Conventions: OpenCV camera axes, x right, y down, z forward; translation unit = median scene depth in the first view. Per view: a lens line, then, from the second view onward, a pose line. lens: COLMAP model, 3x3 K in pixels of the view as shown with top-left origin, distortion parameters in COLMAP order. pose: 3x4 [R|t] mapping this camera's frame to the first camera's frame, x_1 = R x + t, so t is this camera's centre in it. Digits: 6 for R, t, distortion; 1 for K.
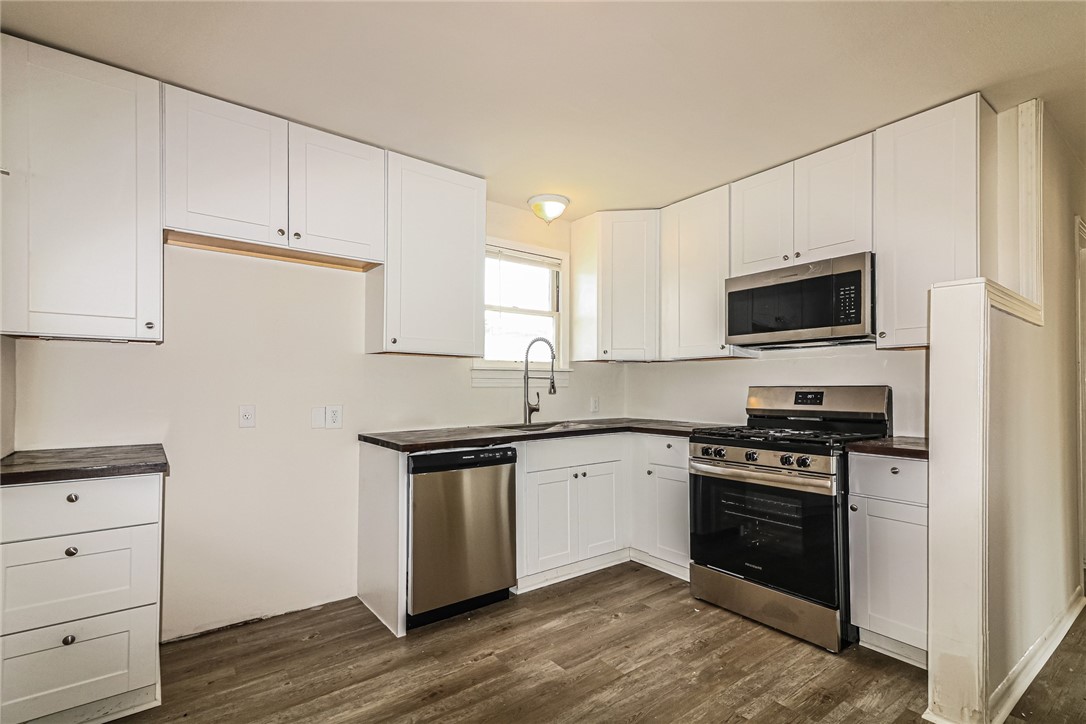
lens RADIAL K [[505.4, 0, 540.8], [0, 505.4, 375.7], [0, 0, 1]] dist [-0.001456, -0.001568]
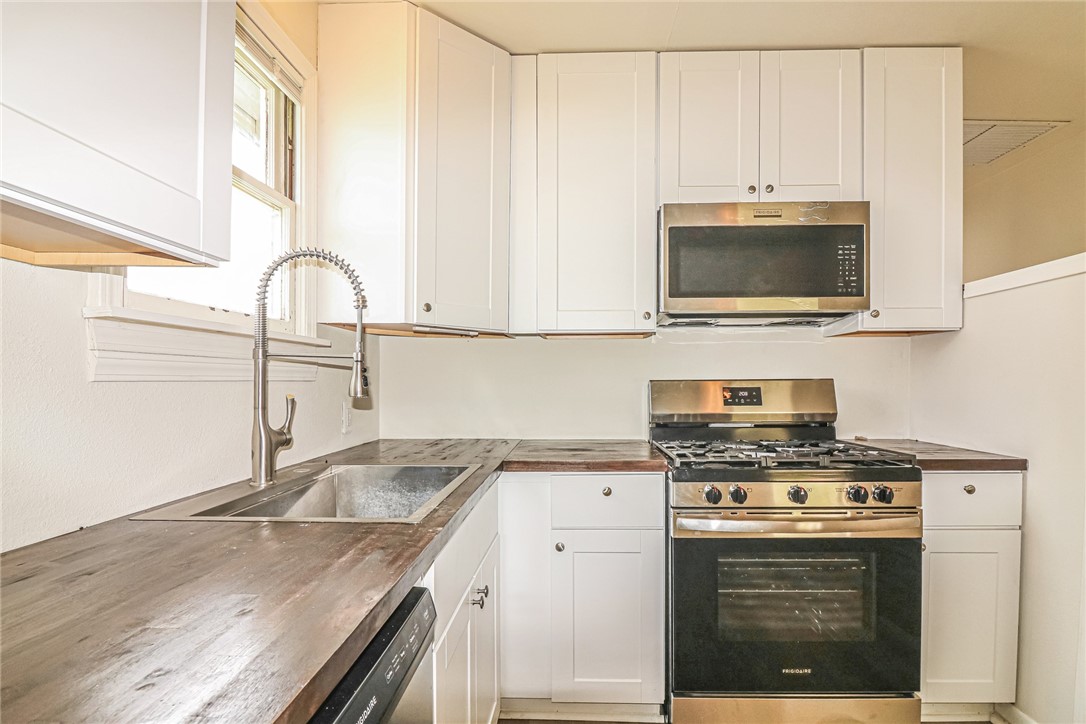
lens RADIAL K [[557.6, 0, 565.6], [0, 557.6, 384.9], [0, 0, 1]] dist [-0.014344, -0.000731]
pose [[0.619973, -0.005735, 0.784603, -0.242865], [-0.015940, 0.999675, 0.019903, 0.016240], [-0.784462, -0.024846, 0.619680, 0.700998]]
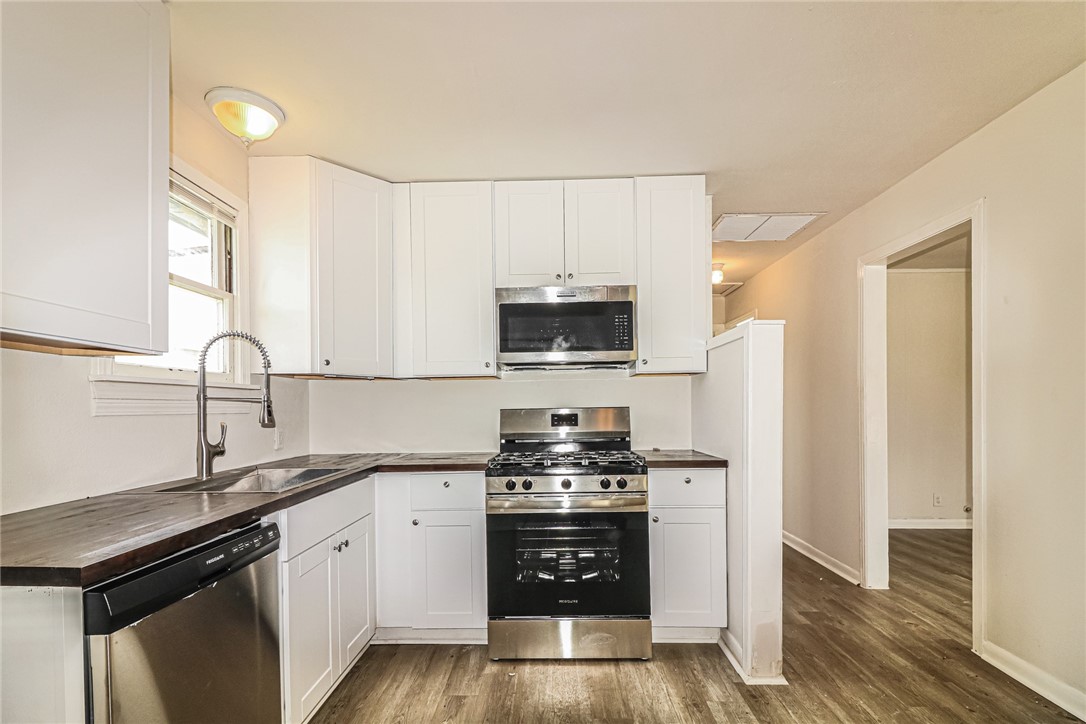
lens RADIAL K [[513.1, 0, 546.4], [0, 513.1, 408.2], [0, 0, 1]] dist [0.003396, -0.001169]
pose [[0.610690, -0.006563, 0.791842, -0.302178], [-0.004406, 0.999922, 0.011685, 0.008257], [-0.791857, -0.010624, 0.610614, 0.395295]]
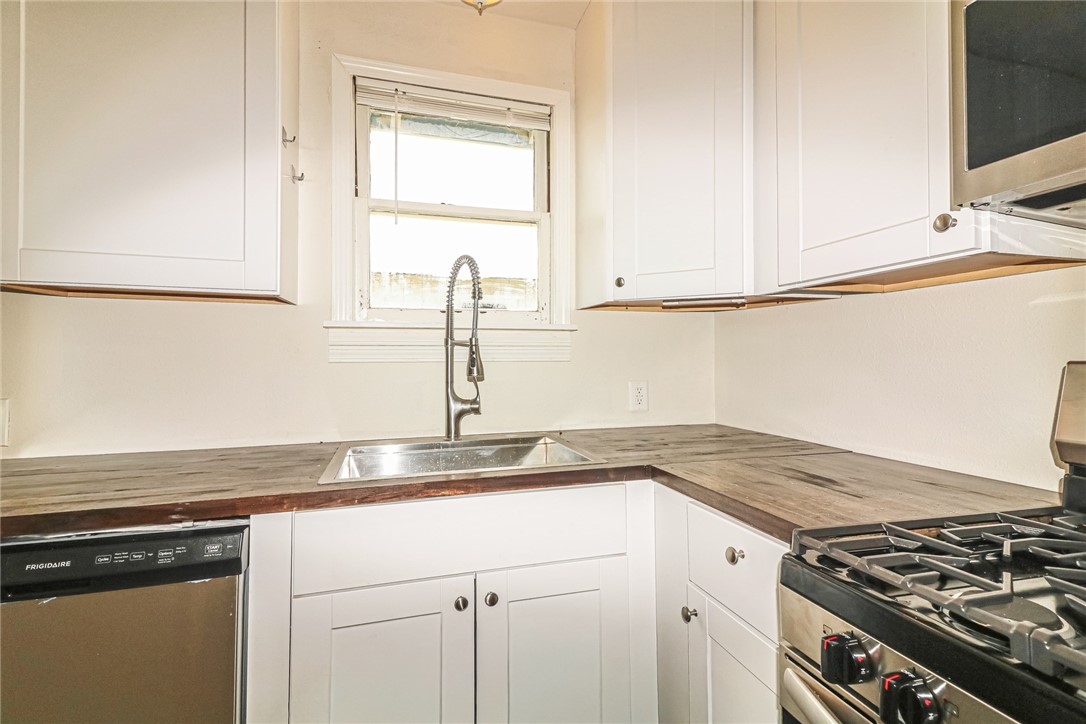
lens RADIAL K [[500.3, 0, 543.2], [0, 500.3, 345.4], [0, 0, 1]] dist [0.016787, -0.000215]
pose [[0.936804, -0.010592, -0.349696, 0.263855], [0.007383, 0.999918, -0.010509, 0.014320], [0.349778, 0.007263, 0.936804, 0.697669]]
